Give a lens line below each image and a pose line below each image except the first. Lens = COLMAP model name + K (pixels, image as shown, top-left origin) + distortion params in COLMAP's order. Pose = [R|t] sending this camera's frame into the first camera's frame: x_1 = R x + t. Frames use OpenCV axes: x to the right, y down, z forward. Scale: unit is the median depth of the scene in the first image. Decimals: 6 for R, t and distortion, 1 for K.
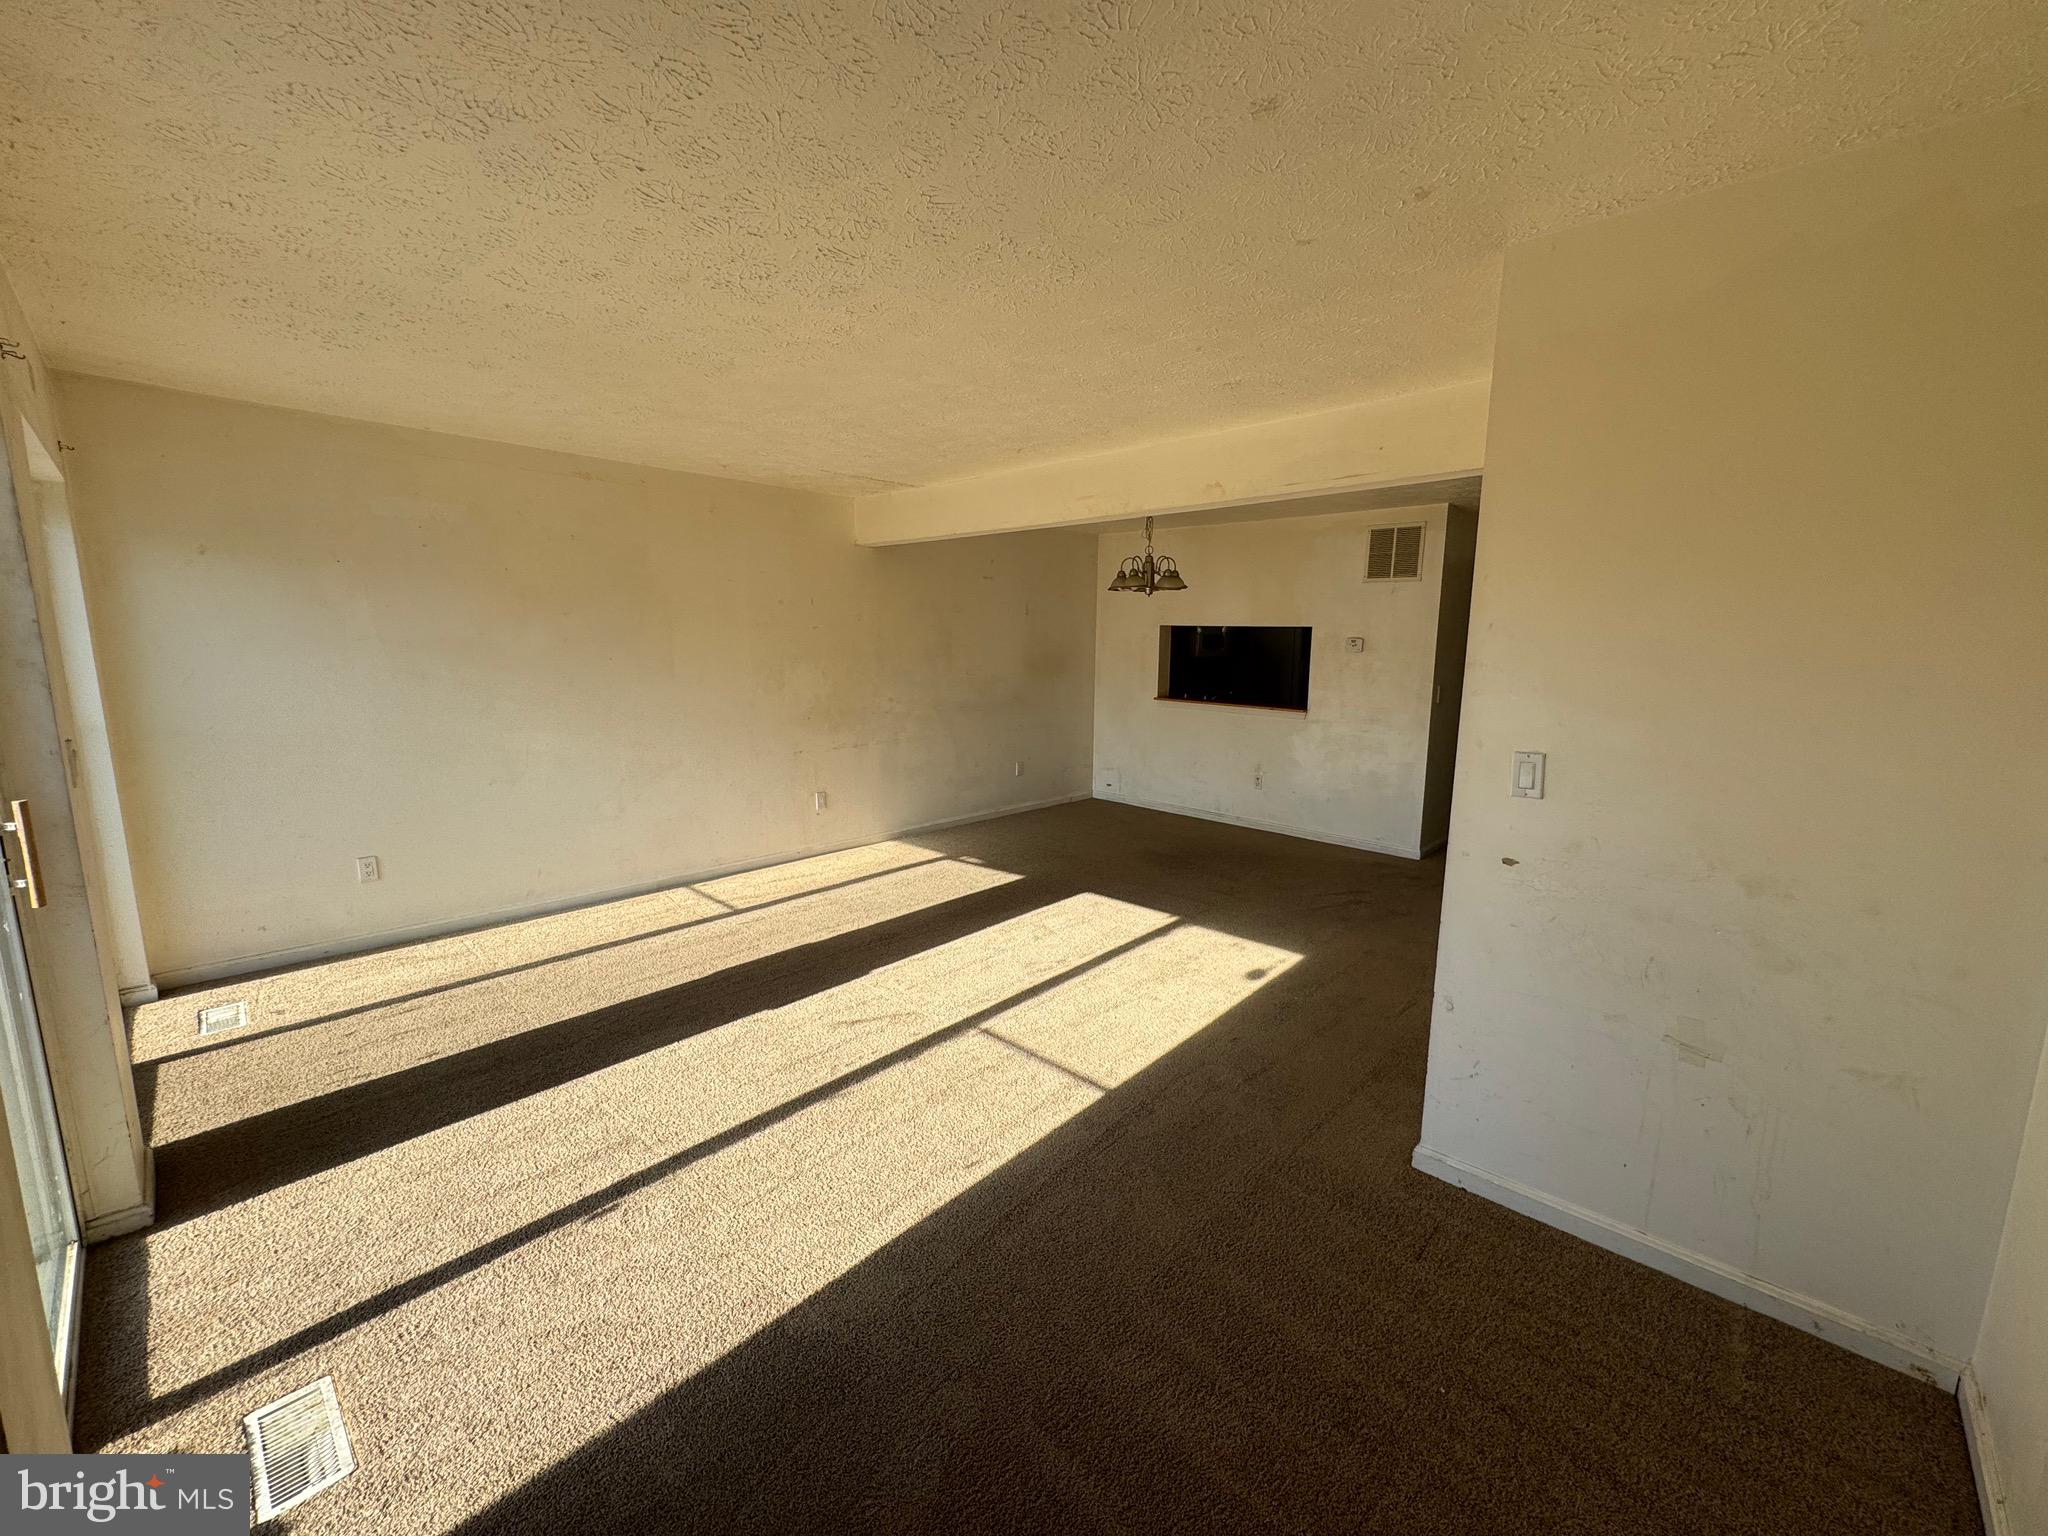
lens RADIAL K [[819.6, 0, 1029.1], [0, 819.6, 773.3], [0, 0, 1]] dist [-0.002943, -0.000449]
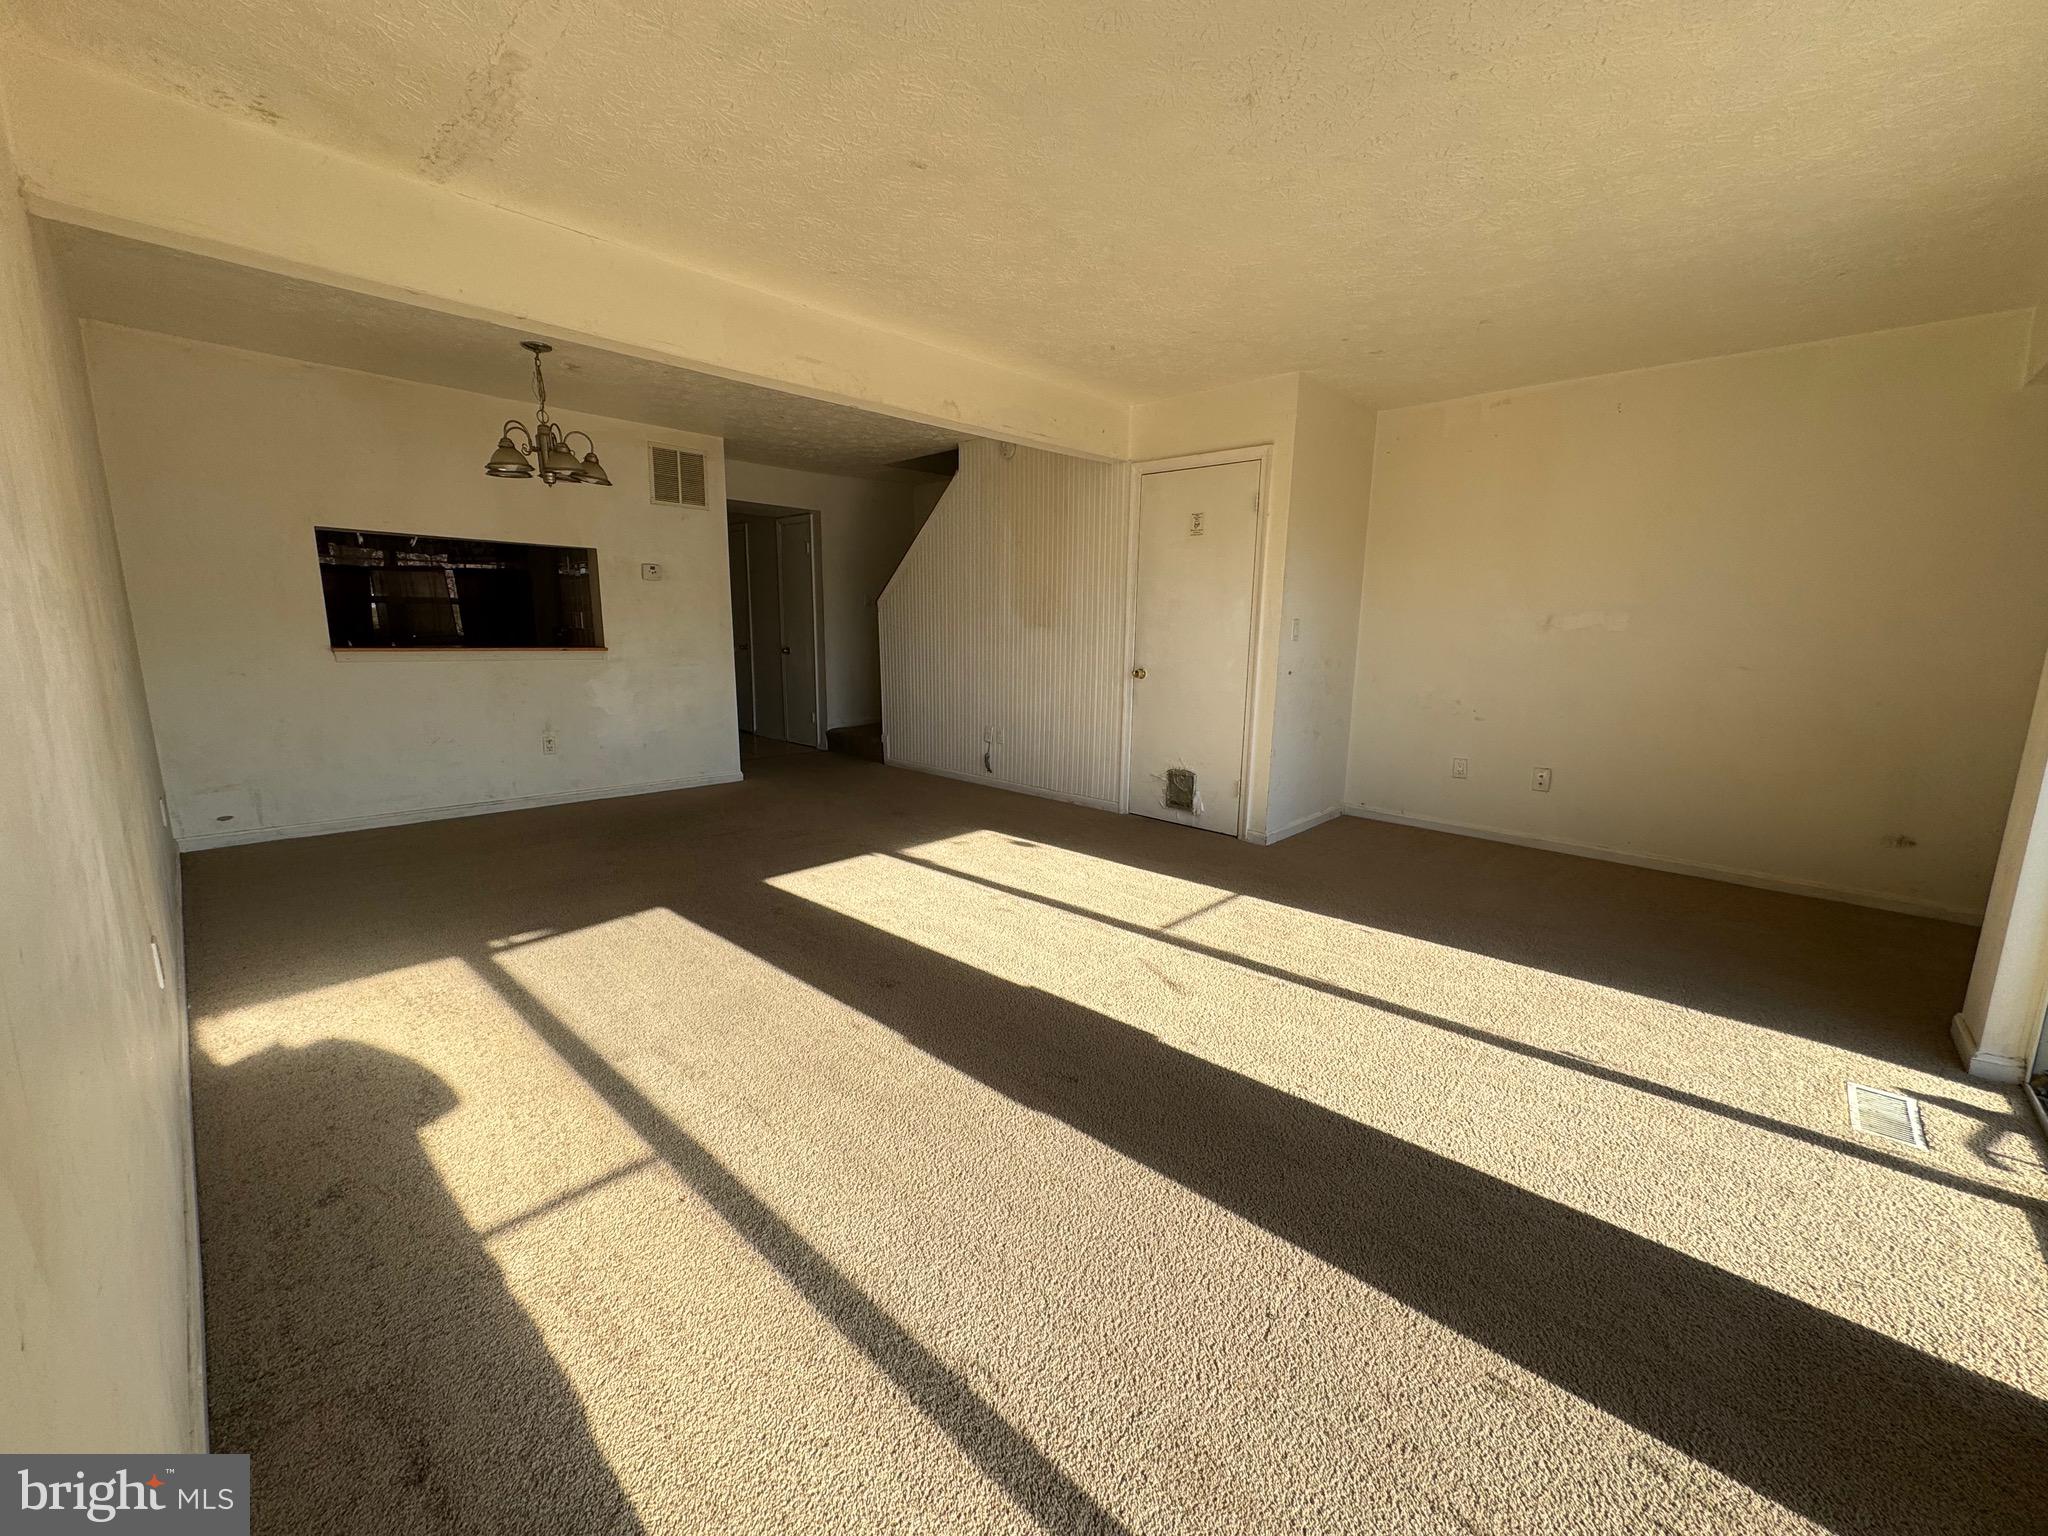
lens RADIAL K [[819.6, 0, 1029.4], [0, 819.6, 763.4], [0, 0, 1]] dist [-0.002943, -0.000449]
pose [[0.003115, -0.186018, 0.982541, -0.632815], [0.148662, 0.971714, 0.183496, -0.062444], [-0.988883, 0.145495, 0.030681, 0.679194]]
